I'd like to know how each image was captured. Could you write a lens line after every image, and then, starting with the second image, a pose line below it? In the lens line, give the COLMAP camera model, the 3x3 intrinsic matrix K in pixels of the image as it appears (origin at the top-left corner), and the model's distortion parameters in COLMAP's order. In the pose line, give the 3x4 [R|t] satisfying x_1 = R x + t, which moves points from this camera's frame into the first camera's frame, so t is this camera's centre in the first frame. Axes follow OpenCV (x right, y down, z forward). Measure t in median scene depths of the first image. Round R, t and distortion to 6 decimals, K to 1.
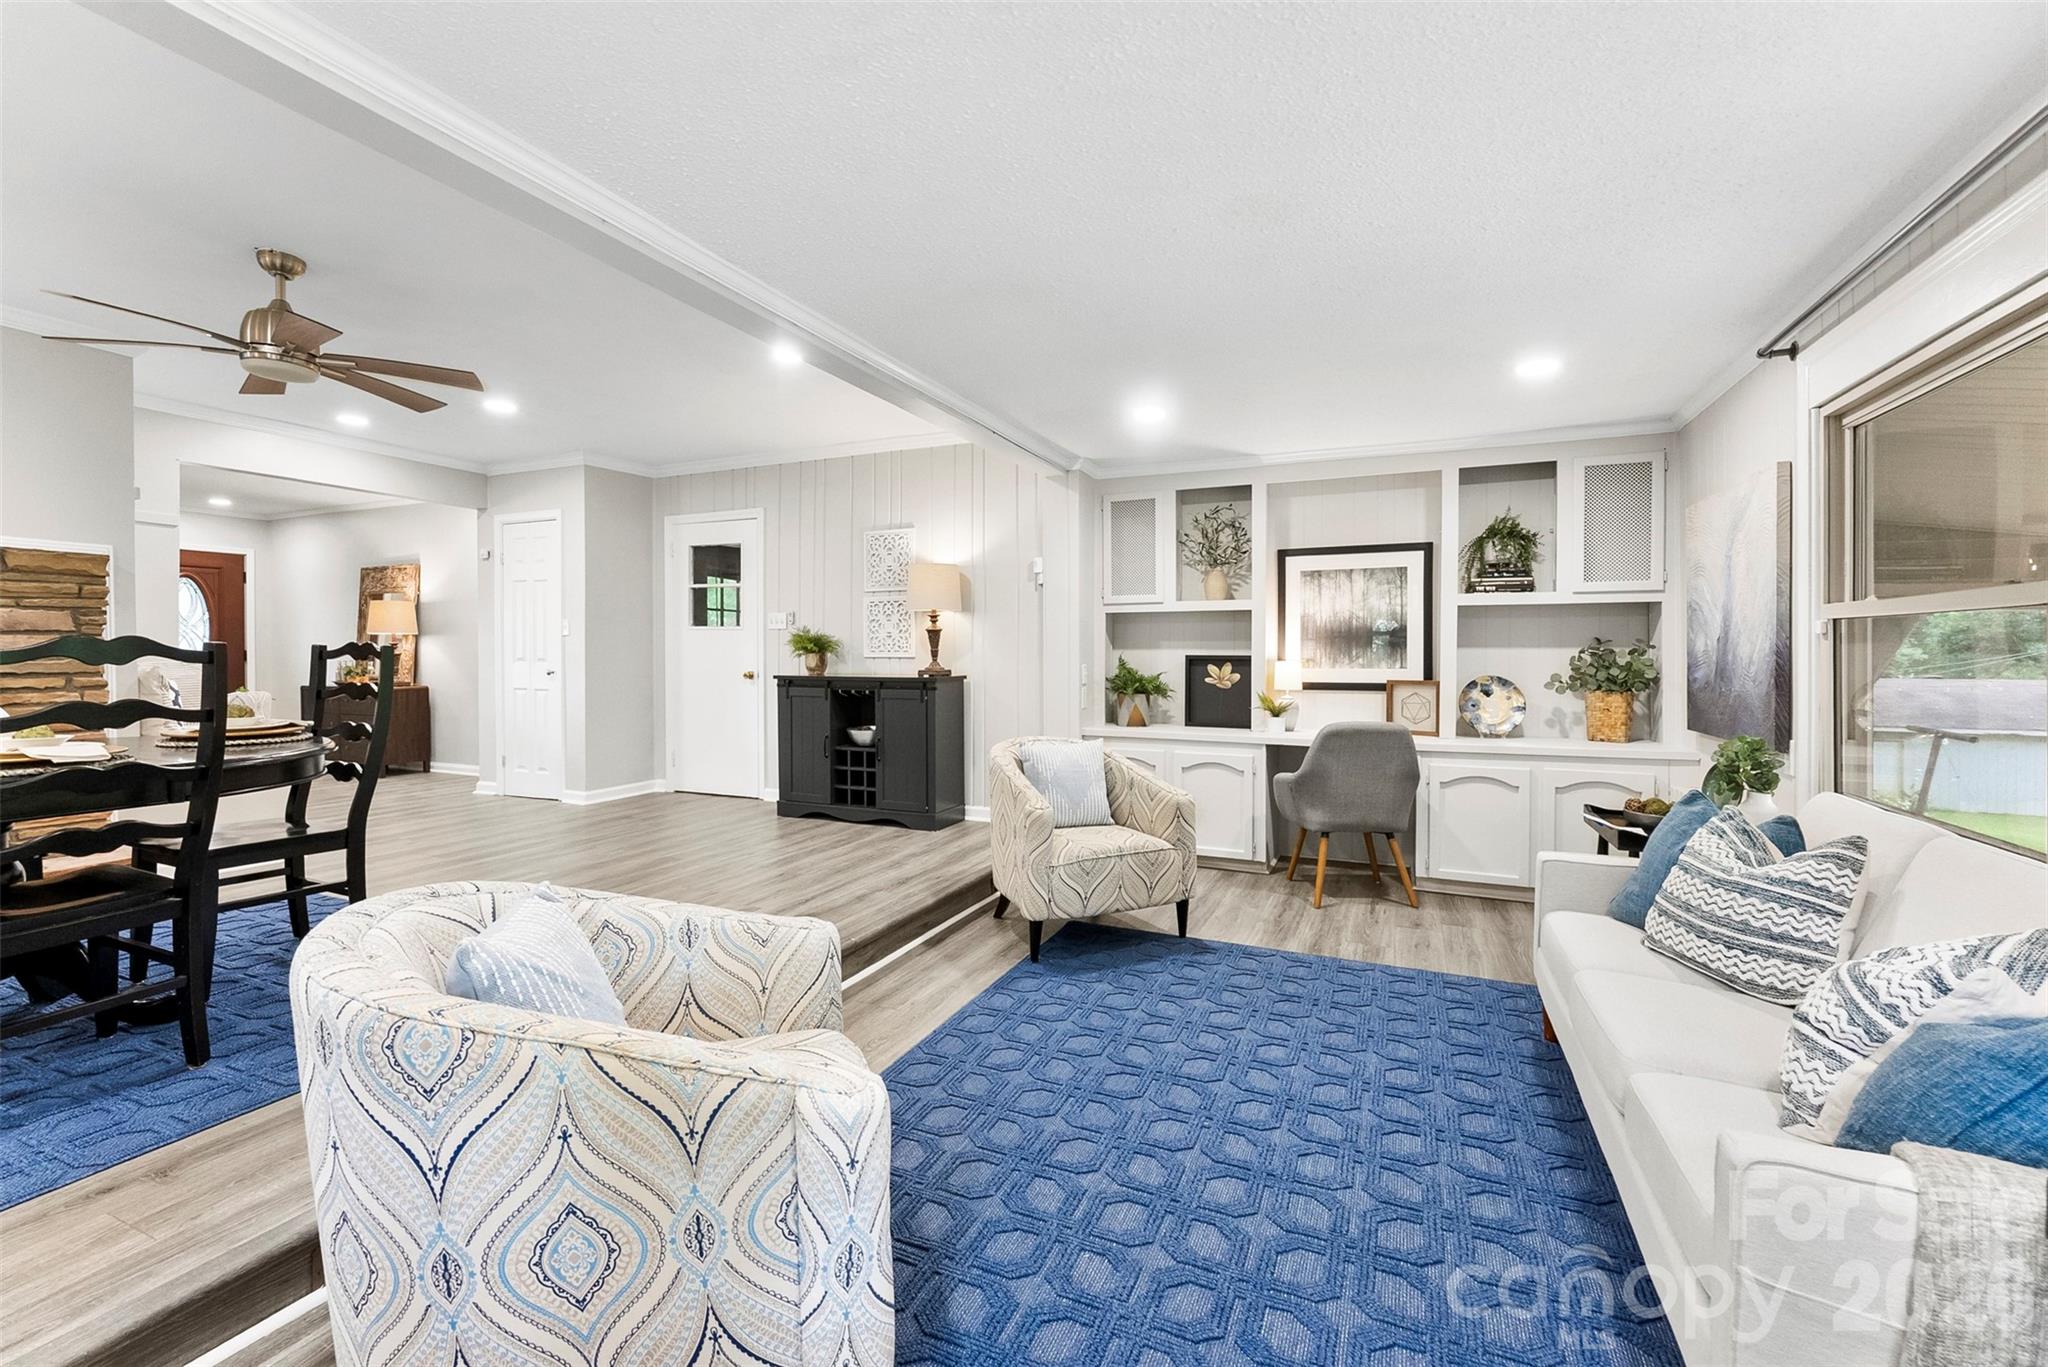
lens RADIAL K [[833.9, 0, 1044.5], [0, 833.9, 653.8], [0, 0, 1]] dist [-0.003506, 0.000391]
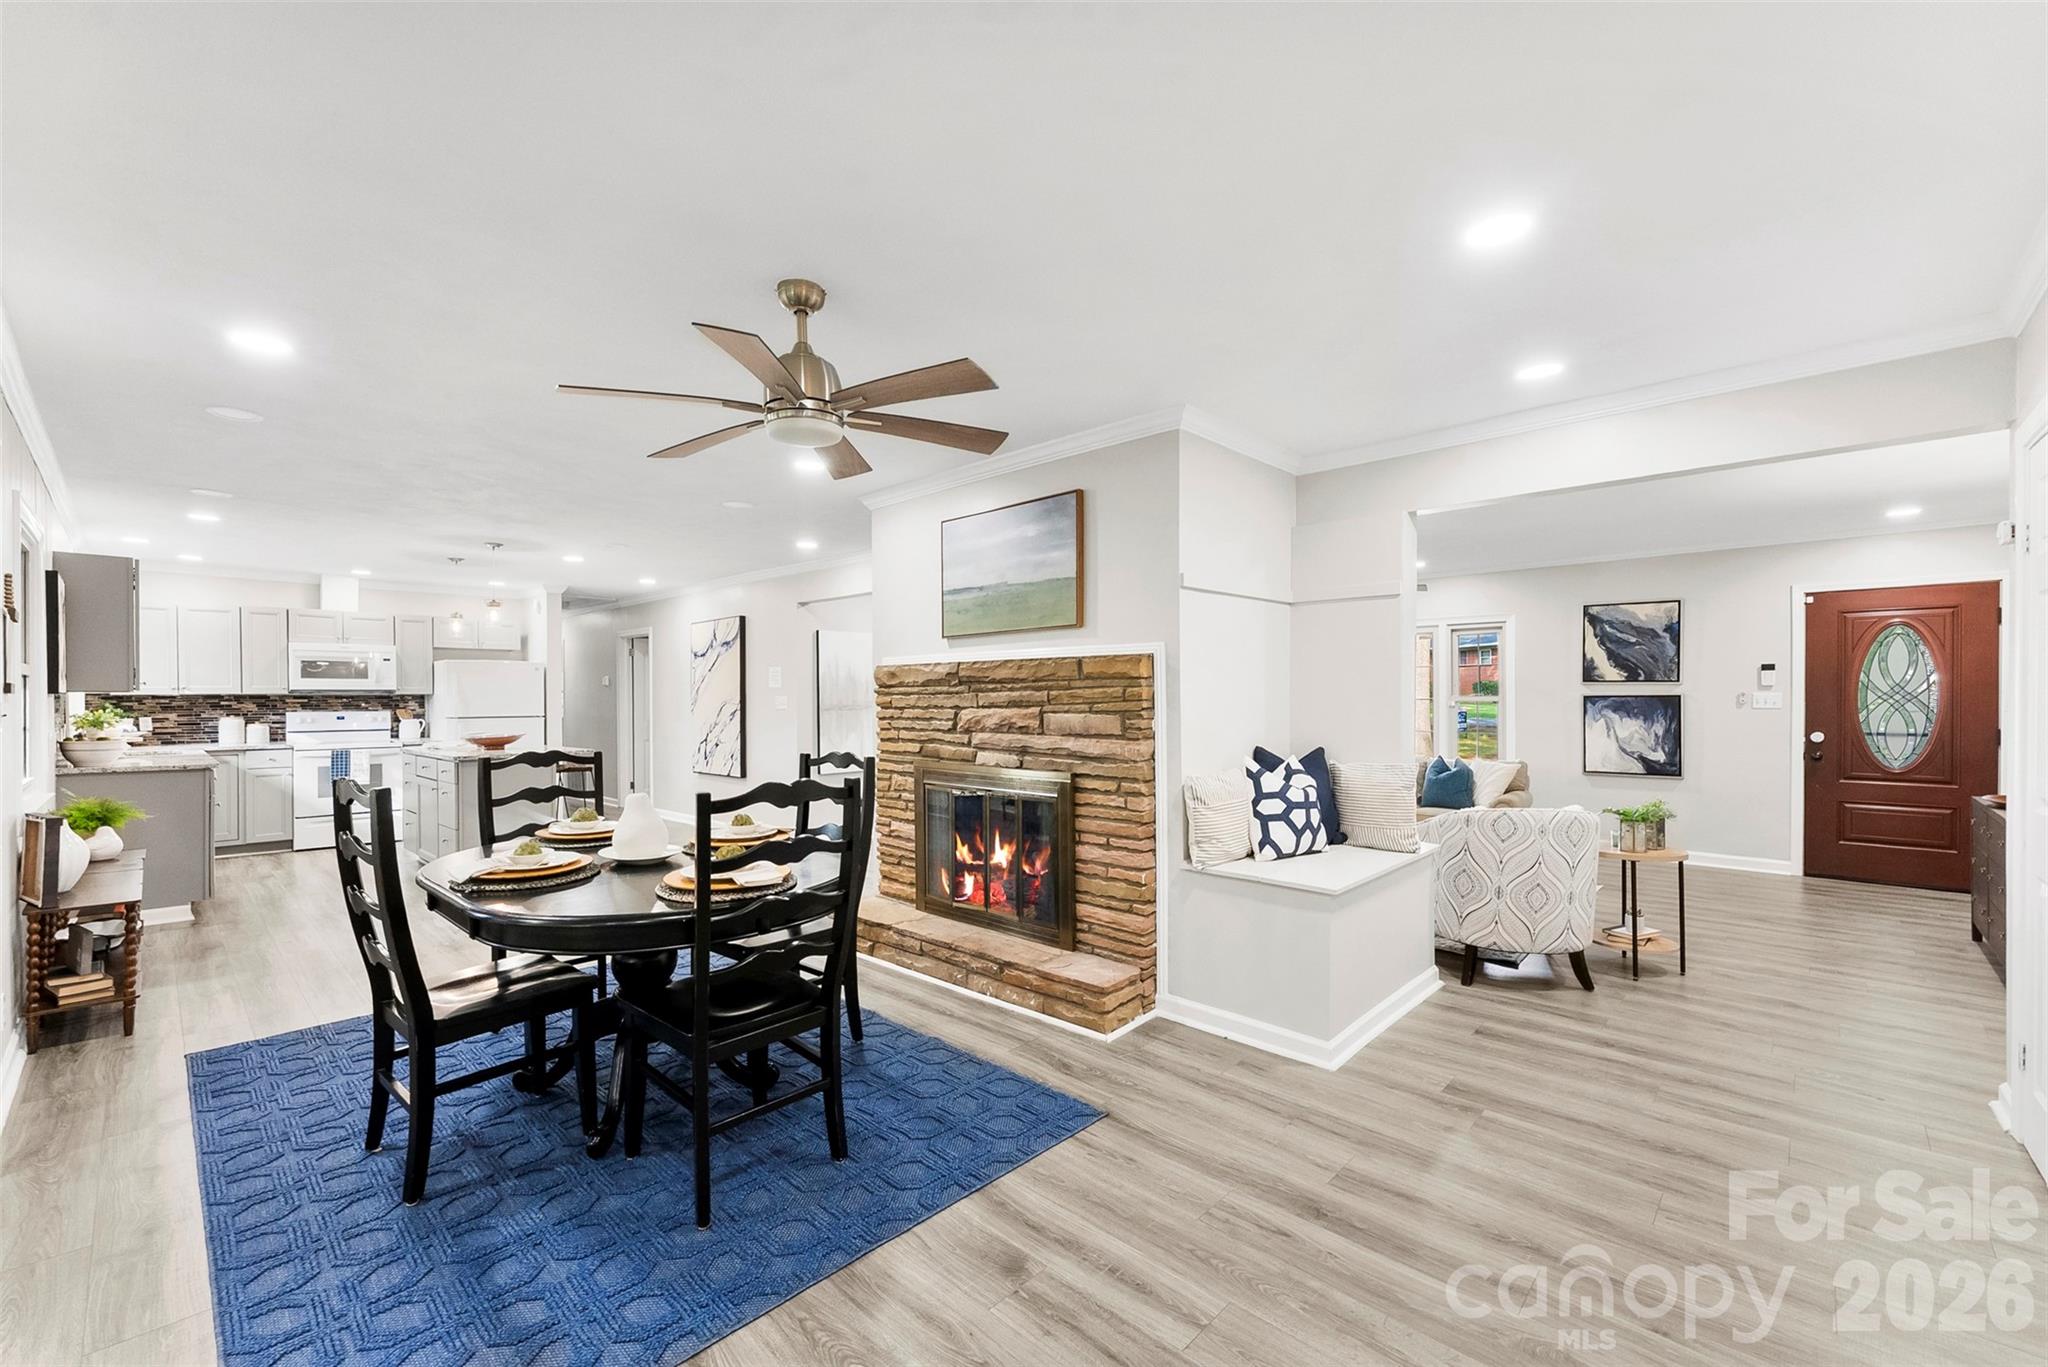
lens RADIAL K [[833.9, 0, 1015.6], [0, 833.9, 698.6], [0, 0, 1]] dist [-0.003506, 0.000391]
pose [[-0.340108, 0.004917, -0.940374, -0.149512], [0.000029, 0.999986, 0.005219, -0.052523], [0.940386, 0.001748, -0.340103, 0.842090]]
